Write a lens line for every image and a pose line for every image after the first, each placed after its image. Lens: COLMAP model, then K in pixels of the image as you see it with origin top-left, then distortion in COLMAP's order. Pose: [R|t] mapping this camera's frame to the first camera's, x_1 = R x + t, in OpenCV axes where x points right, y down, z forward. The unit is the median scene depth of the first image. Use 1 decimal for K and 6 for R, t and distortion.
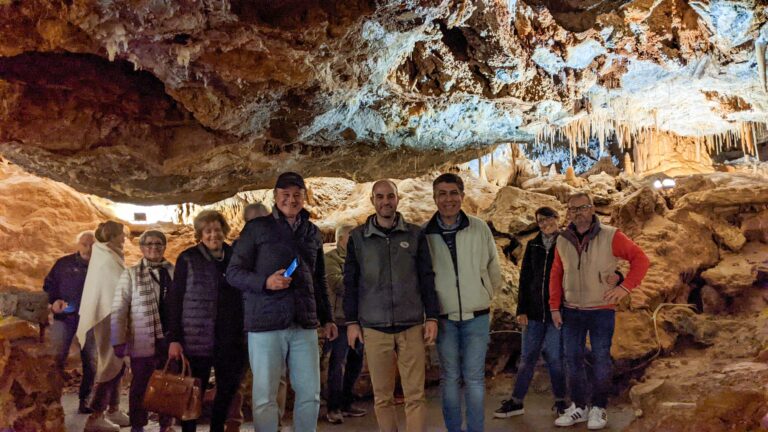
lens RADIAL K [[614.2, 0, 384.0], [0, 614.2, 218.3], [0, 0, 1]] dist [-0.006464, -0.007287]
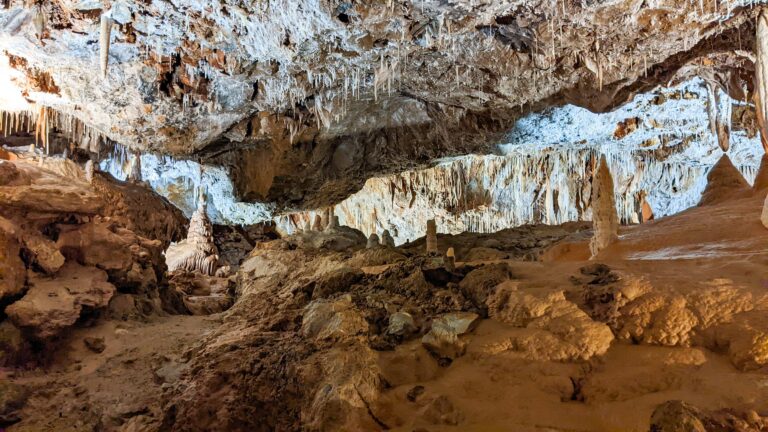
lens RADIAL K [[614.2, 0, 382.1], [0, 614.2, 221.1], [0, 0, 1]] dist [-0.006464, -0.007287]
pose [[0.421914, 0.105051, 0.900529, 0.039478], [-0.127447, 0.990274, -0.055809, -0.012067], [-0.897633, -0.091223, 0.431199, 0.190375]]
